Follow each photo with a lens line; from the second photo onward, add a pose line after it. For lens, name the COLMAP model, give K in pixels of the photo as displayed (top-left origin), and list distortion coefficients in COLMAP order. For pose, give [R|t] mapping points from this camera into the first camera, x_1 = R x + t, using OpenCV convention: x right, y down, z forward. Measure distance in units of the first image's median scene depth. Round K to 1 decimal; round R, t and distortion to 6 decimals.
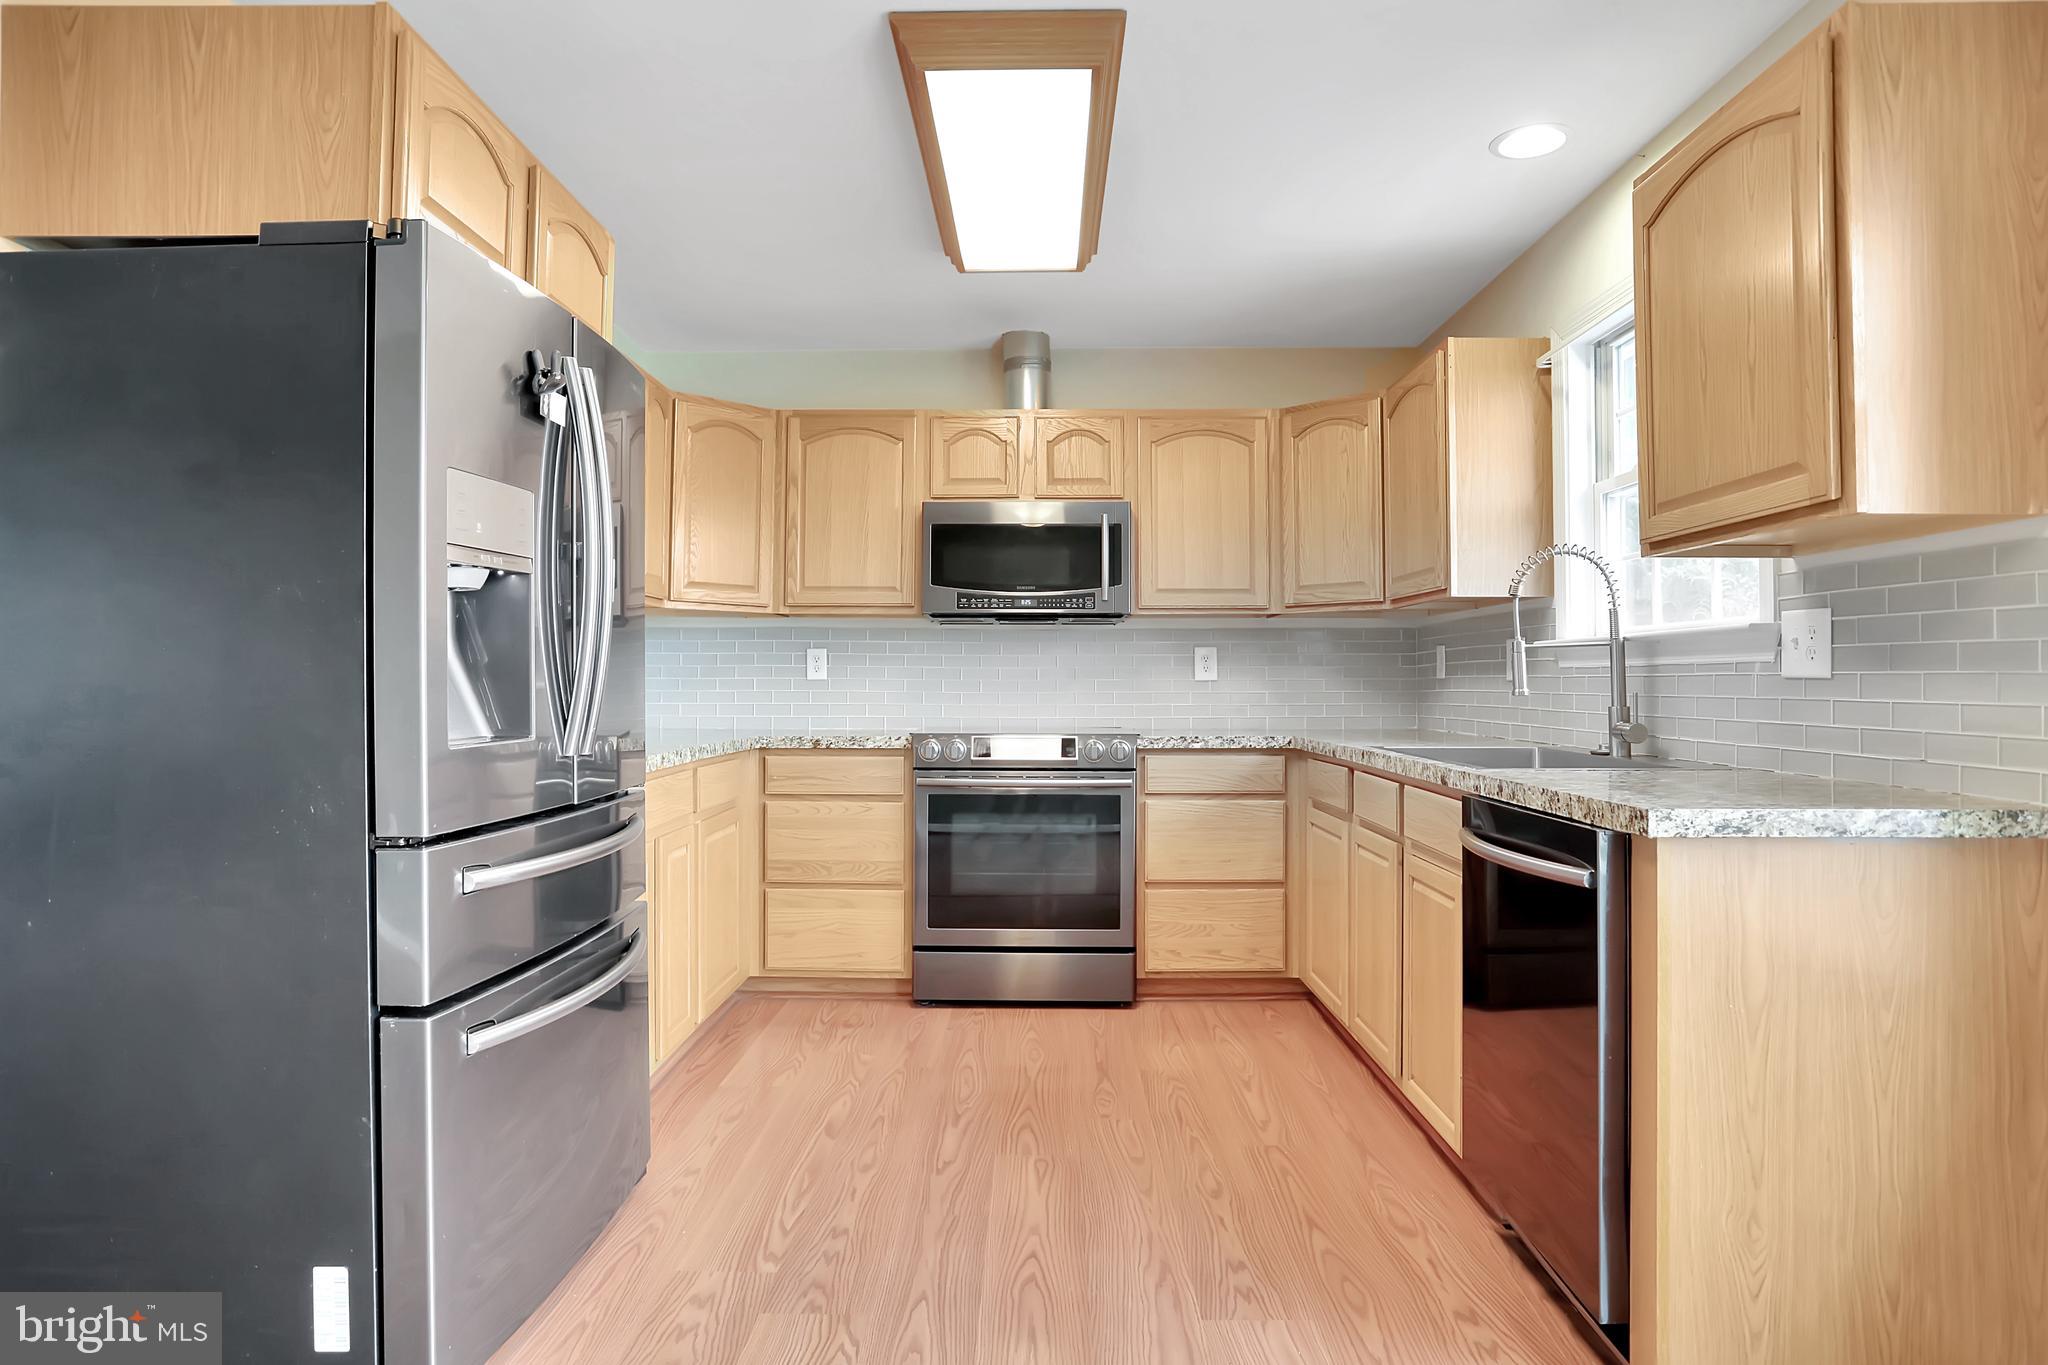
lens RADIAL K [[1162.7, 0, 1023.0], [0, 1162.7, 658.5], [0, 0, 1]] dist [-0.081164, 0.052713]
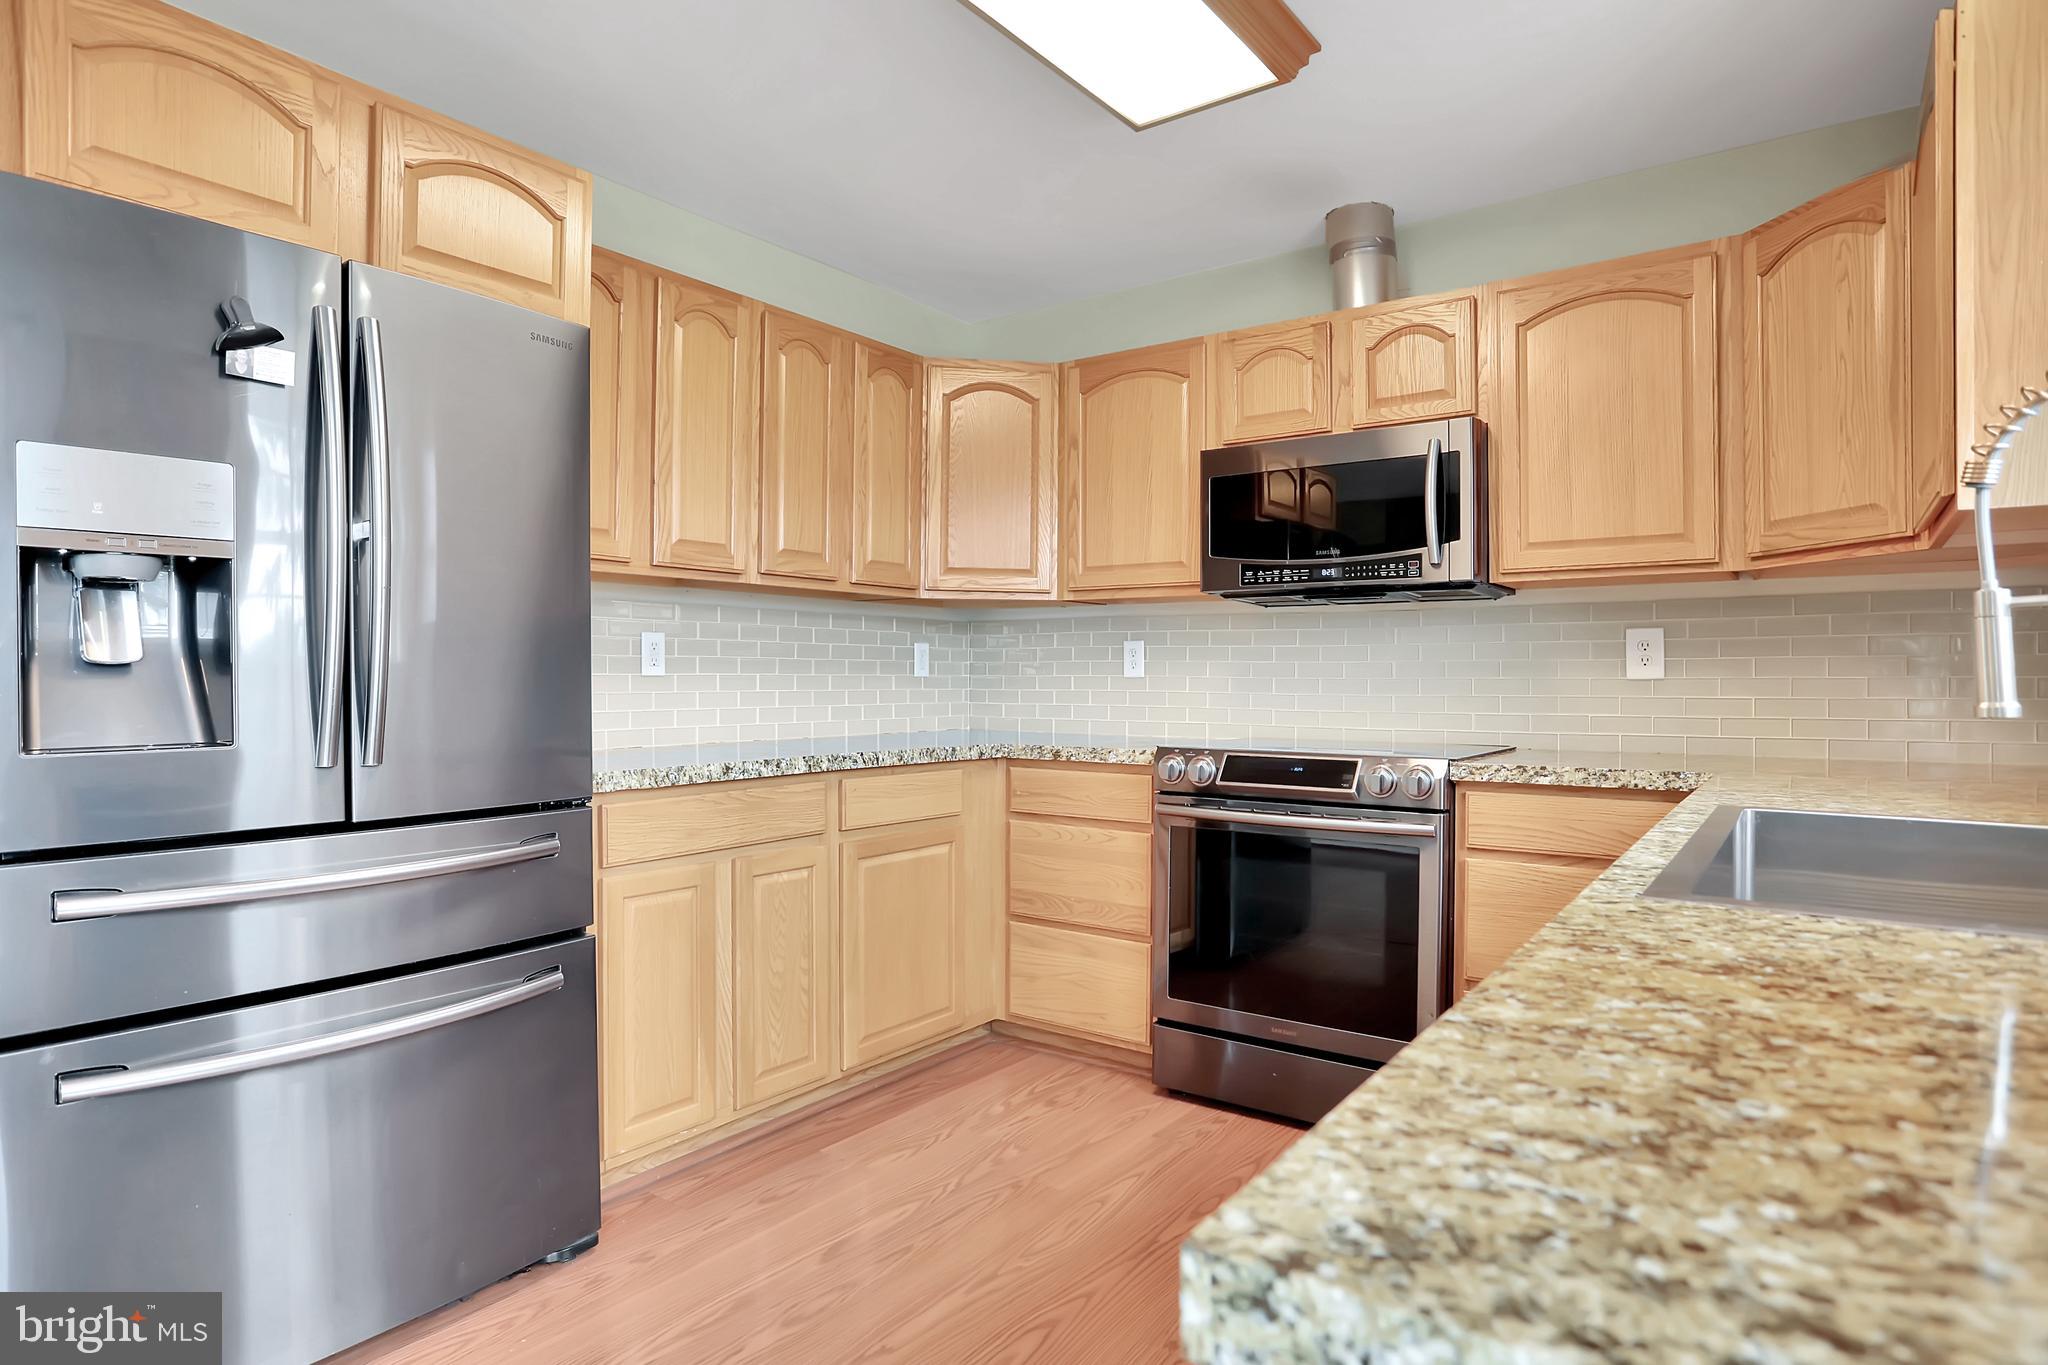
lens RADIAL K [[1119.7, 0, 1052.9], [0, 1119.7, 682.4], [0, 0, 1]] dist [-0.082229, 0.062015]
pose [[0.817881, 0.003006, -0.575379, 0.280775], [0.010852, 0.999728, 0.020648, 0.004979], [0.575284, -0.023132, 0.817626, 0.344159]]
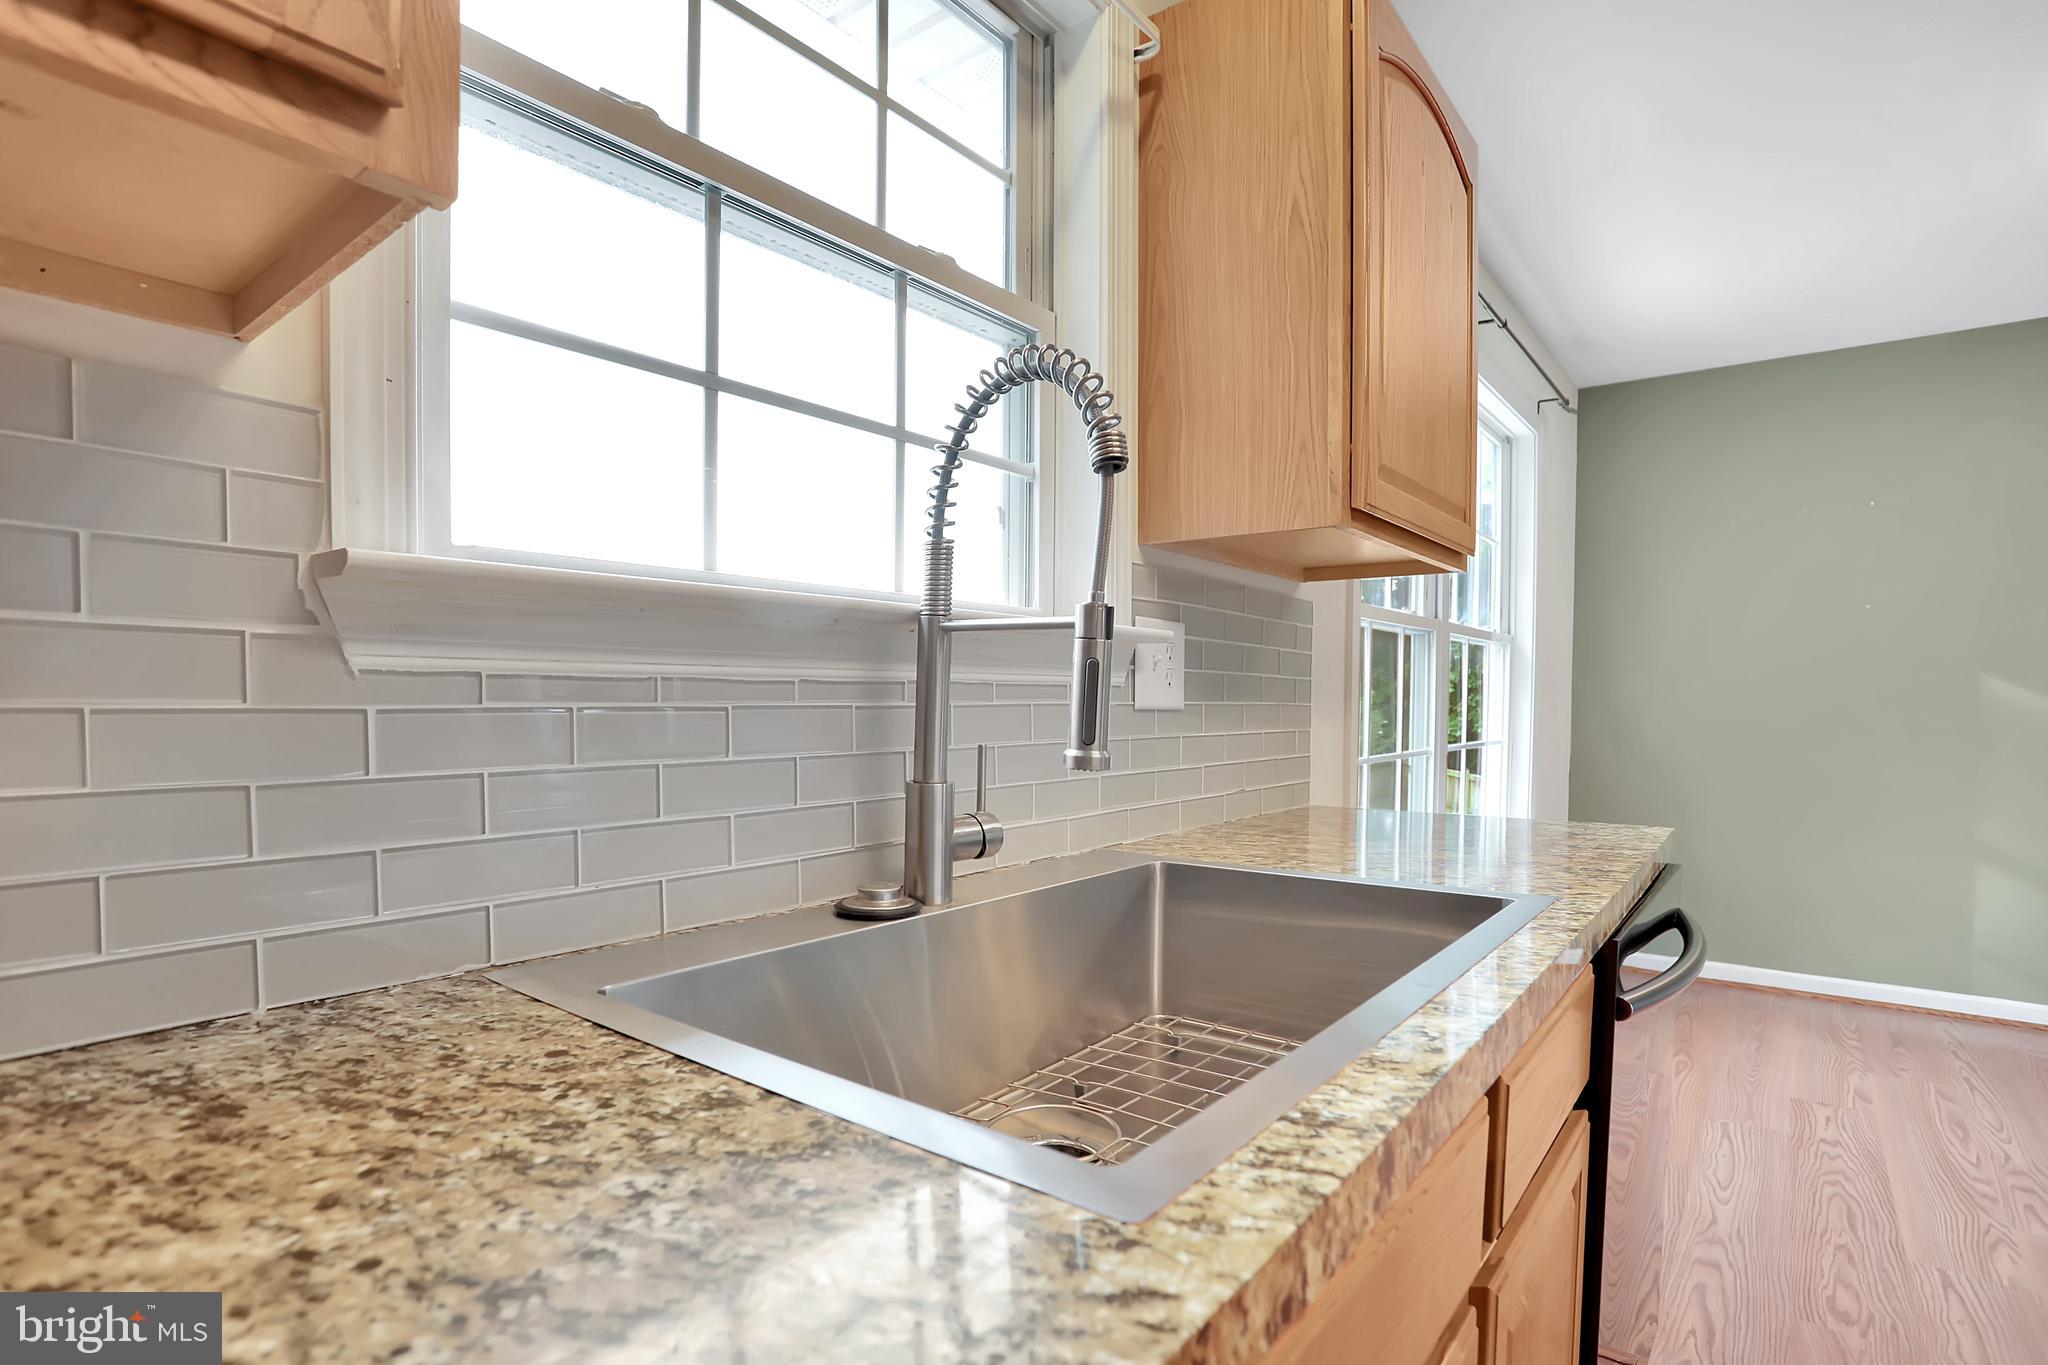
lens RADIAL K [[1032.5, 0, 1024.3], [0, 1032.5, 737.1], [0, 0, 1]] dist [-0.090393, 0.040247]
pose [[-0.793719, -0.023836, 0.607818, 0.196518], [-0.013614, 0.999678, 0.021426, 0.012642], [-0.608132, 0.008732, -0.793788, 0.922464]]
